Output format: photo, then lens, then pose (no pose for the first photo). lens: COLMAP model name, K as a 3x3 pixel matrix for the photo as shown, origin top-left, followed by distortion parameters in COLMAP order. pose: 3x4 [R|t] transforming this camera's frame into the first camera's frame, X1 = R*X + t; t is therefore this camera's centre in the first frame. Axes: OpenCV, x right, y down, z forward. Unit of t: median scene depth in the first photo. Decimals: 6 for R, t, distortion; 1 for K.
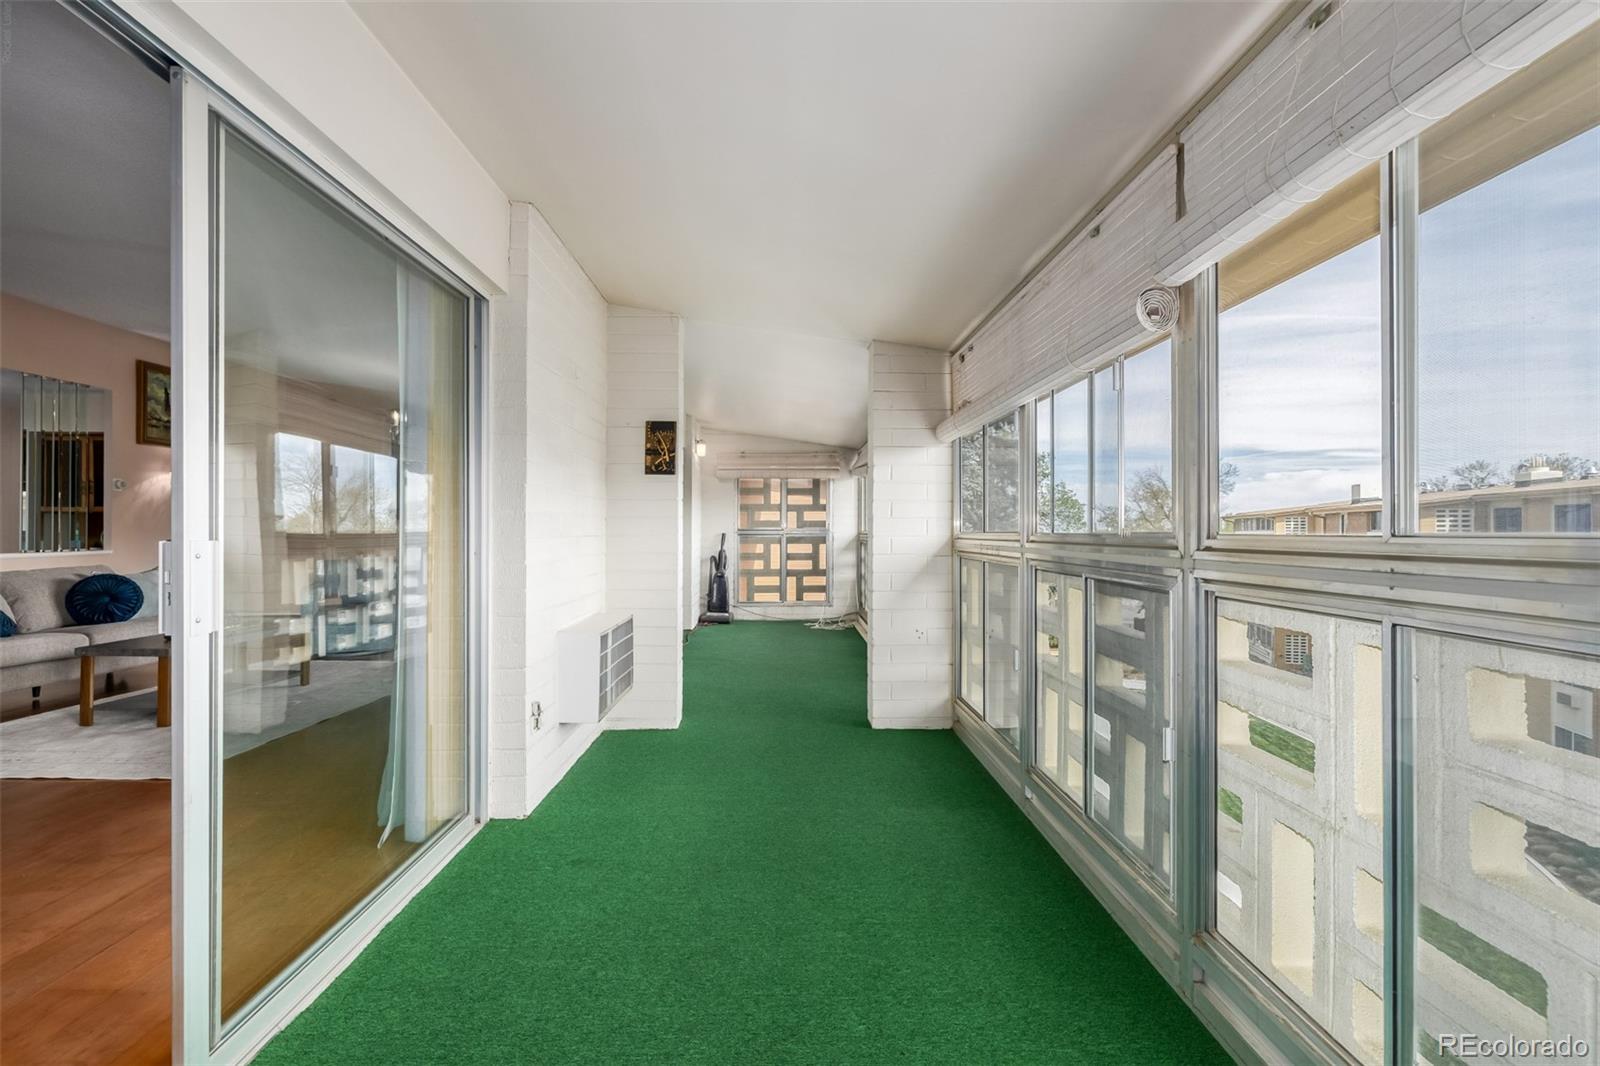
lens RADIAL K [[672.3, 0, 796.9], [0, 672.3, 527.2], [0, 0, 1]] dist [0.001965, -0.000678]
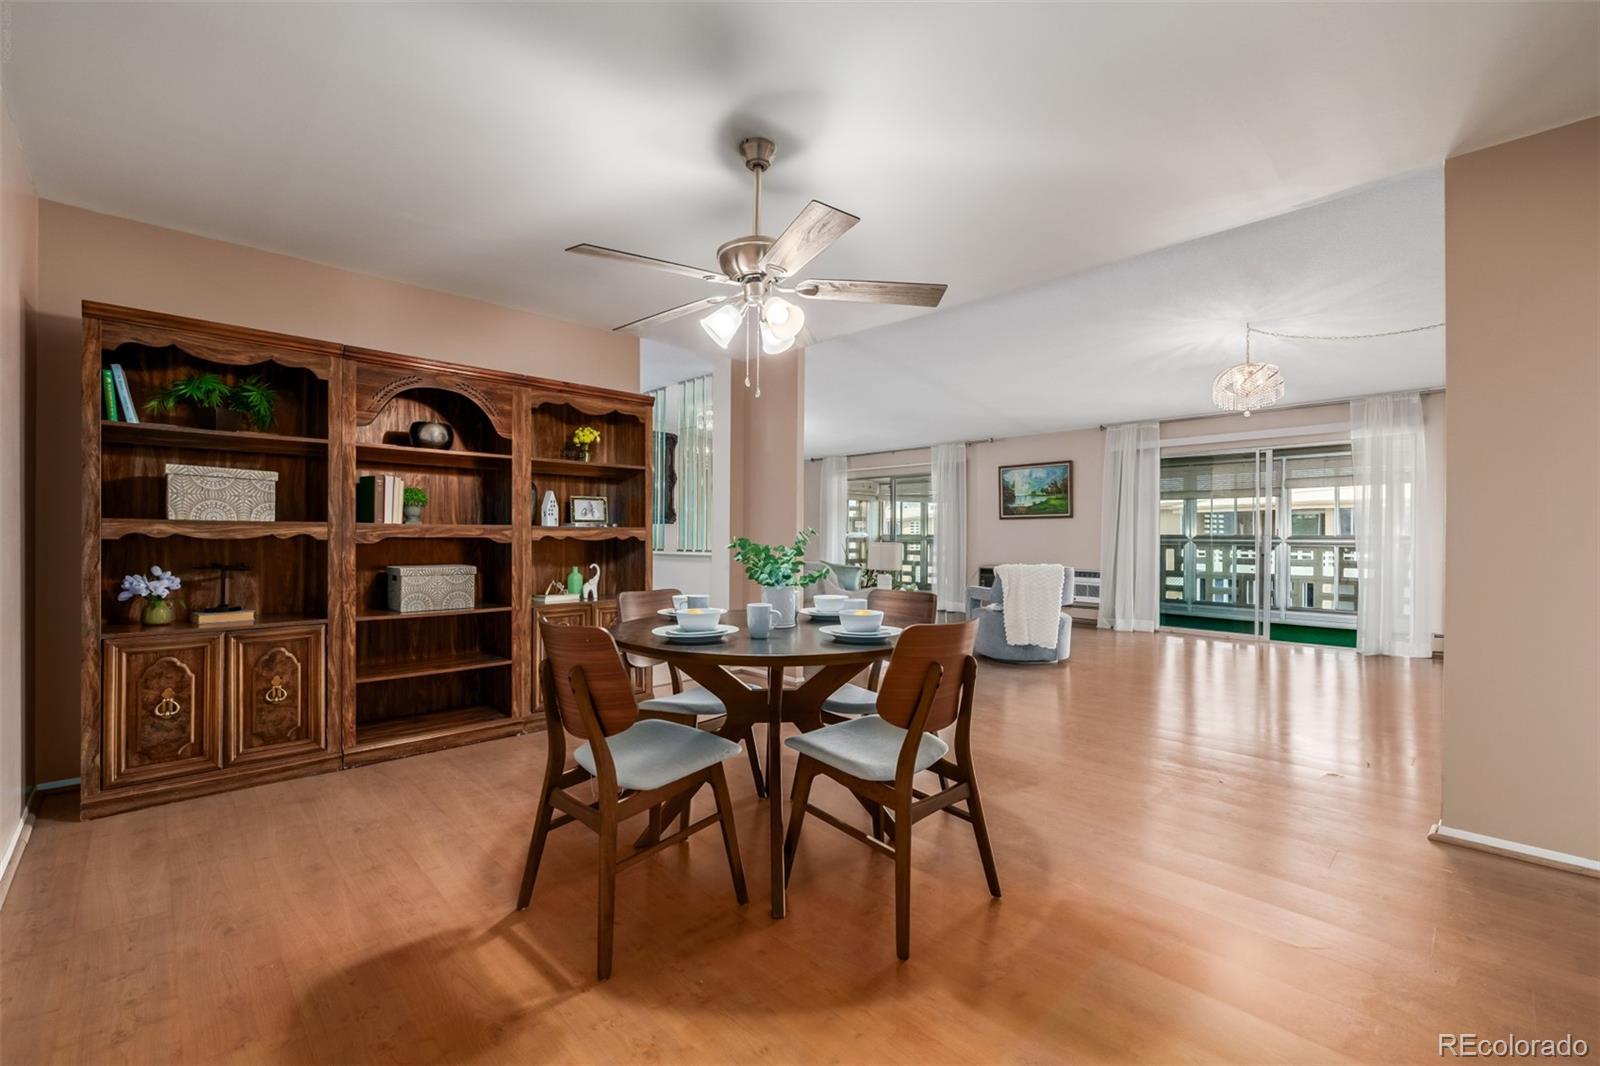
lens RADIAL K [[672.3, 0, 797.1], [0, 672.3, 531.7], [0, 0, 1]] dist [0.001965, -0.000678]
pose [[0.743967, 0.007753, 0.668172, -1.579069], [-0.009623, 0.999953, -0.000888, 0.005640], [-0.668148, -0.005769, 0.744006, -0.097313]]
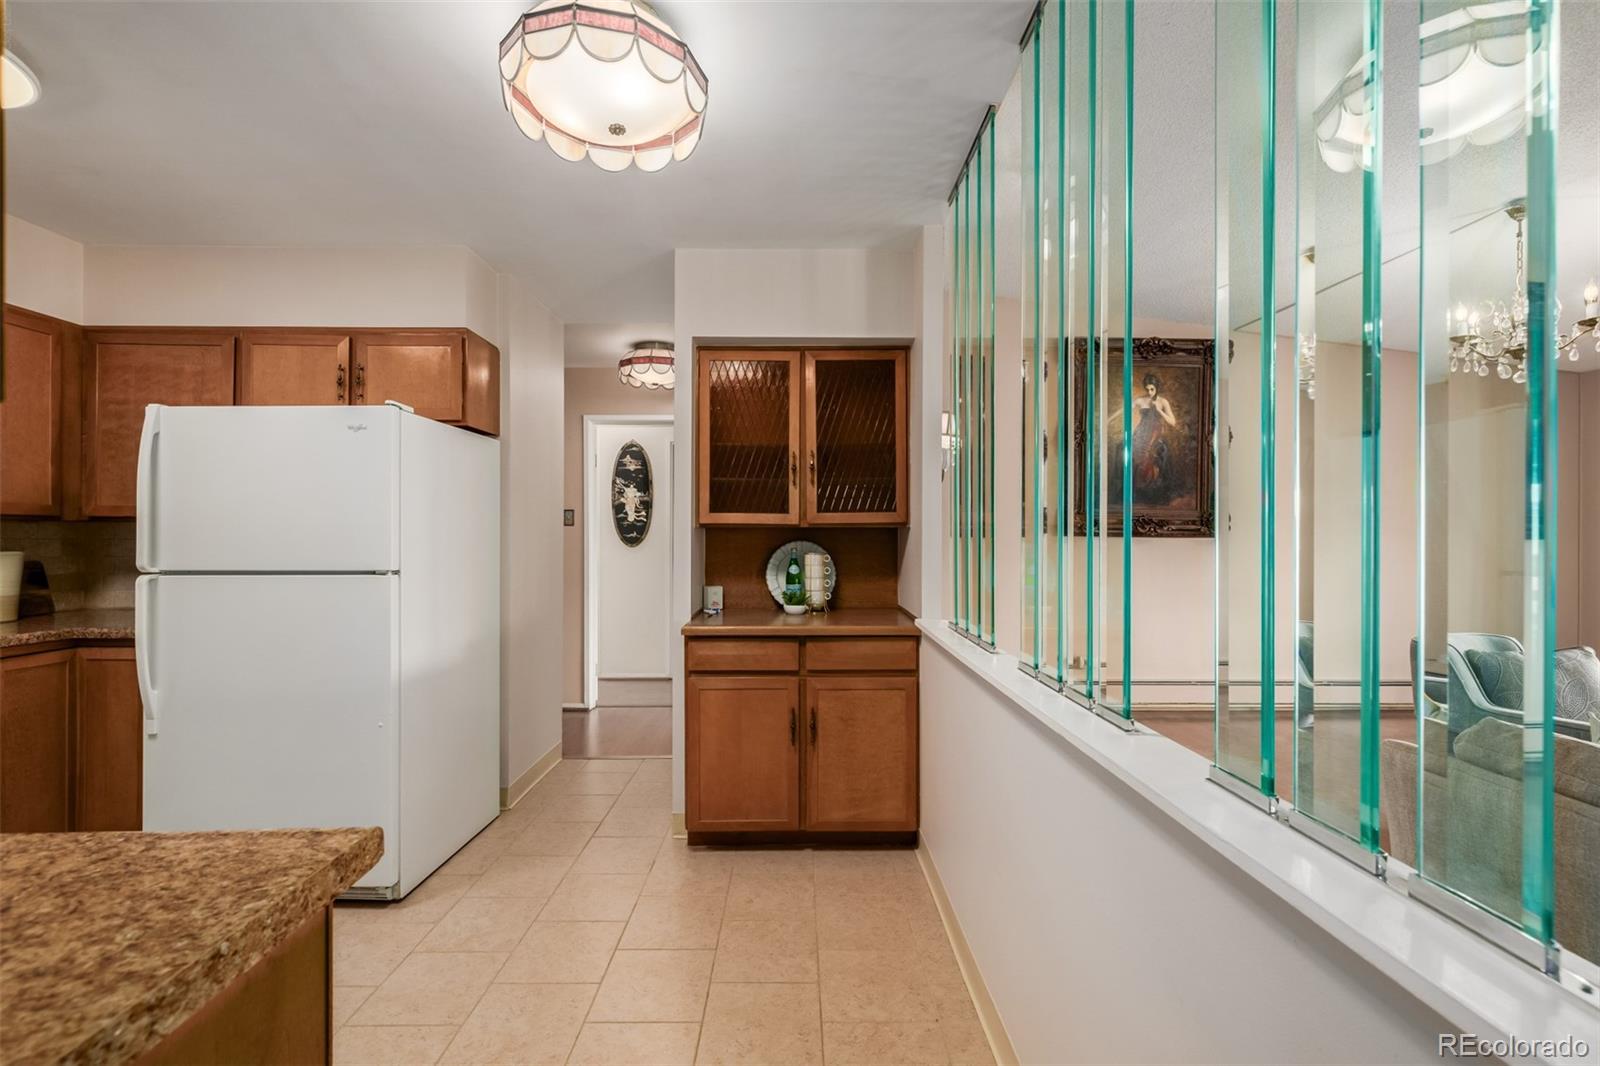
lens RADIAL K [[672.3, 0, 801.4], [0, 672.3, 533.1], [0, 0, 1]] dist [0.001965, -0.000678]
pose [[0.999892, 0.001376, -0.014665, -1.140033], [-0.001370, 0.999999, 0.000430, -0.019707], [0.014666, -0.000410, 0.999892, 0.611418]]
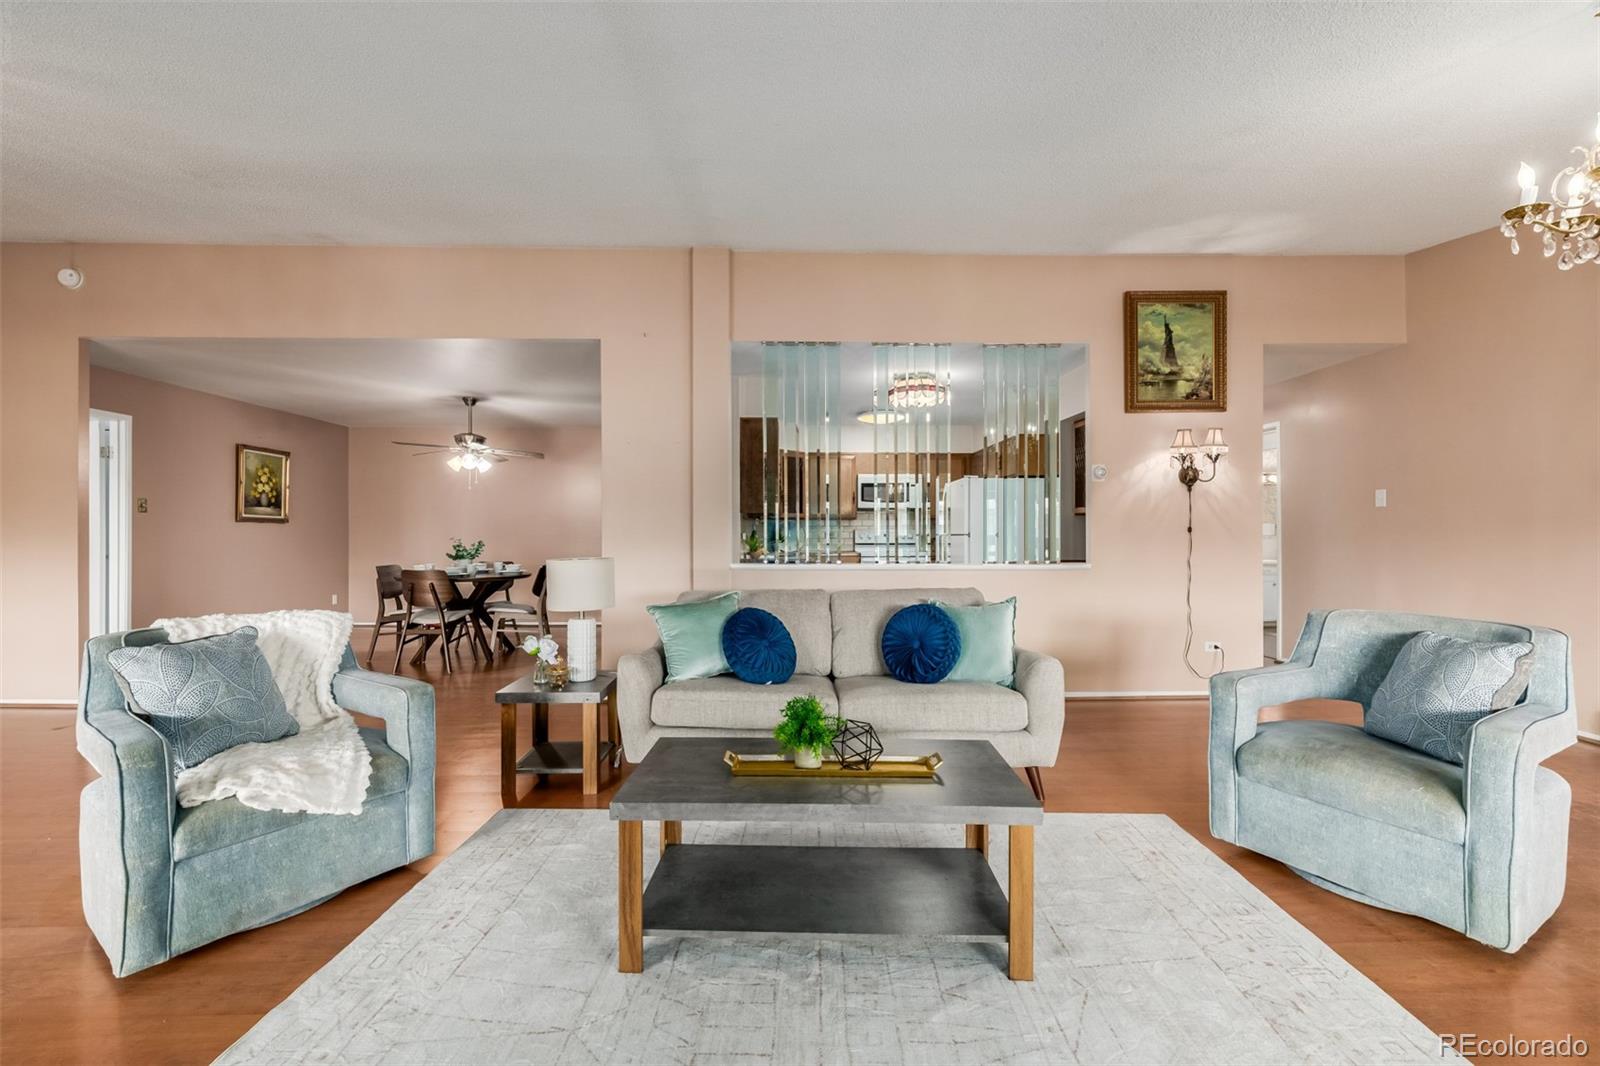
lens RADIAL K [[672.3, 0, 798.5], [0, 672.3, 531.7], [0, 0, 1]] dist [0.001965, -0.000678]
pose [[0.000708, -0.003446, -0.999994, -0.304144], [0.003778, 0.999987, -0.003444, 0.000653], [0.999993, -0.003775, 0.000721, 0.712280]]
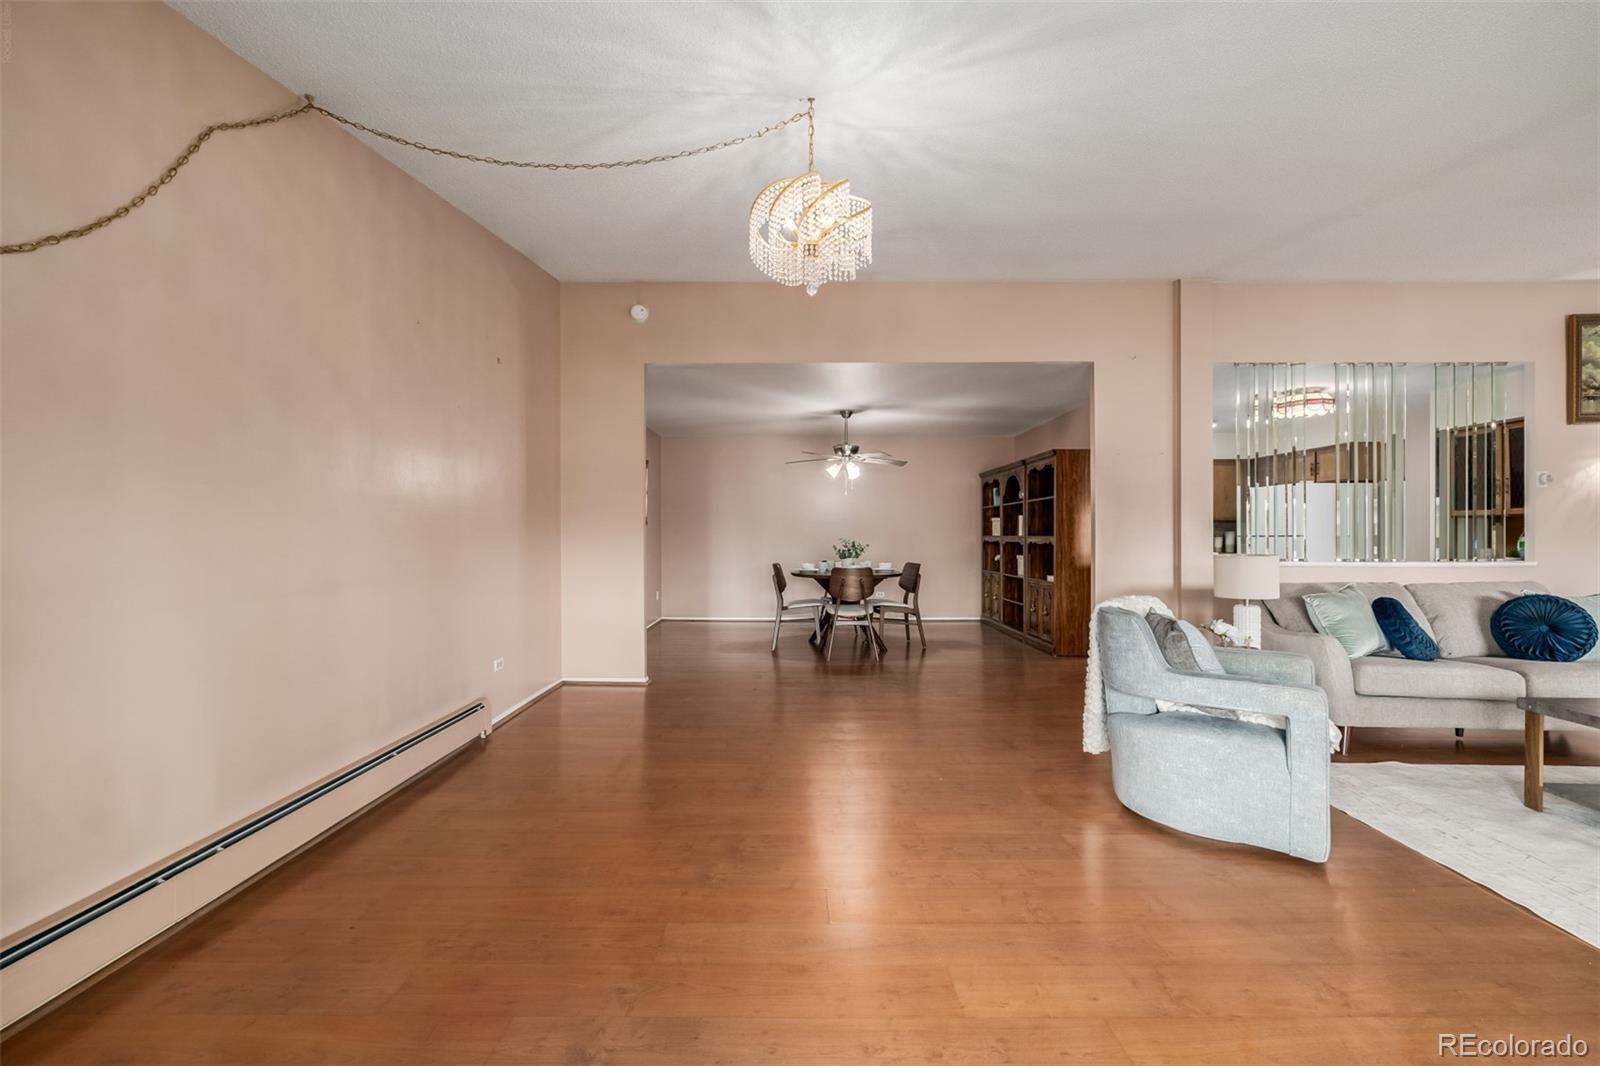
lens RADIAL K [[672.3, 0, 799.4], [0, 672.3, 534.5], [0, 0, 1]] dist [0.001965, -0.000678]
pose [[-0.026371, -0.003335, -0.999647, -0.200967], [0.004014, 0.999986, -0.003442, 0.001005], [0.999644, -0.004104, -0.026357, 0.150680]]
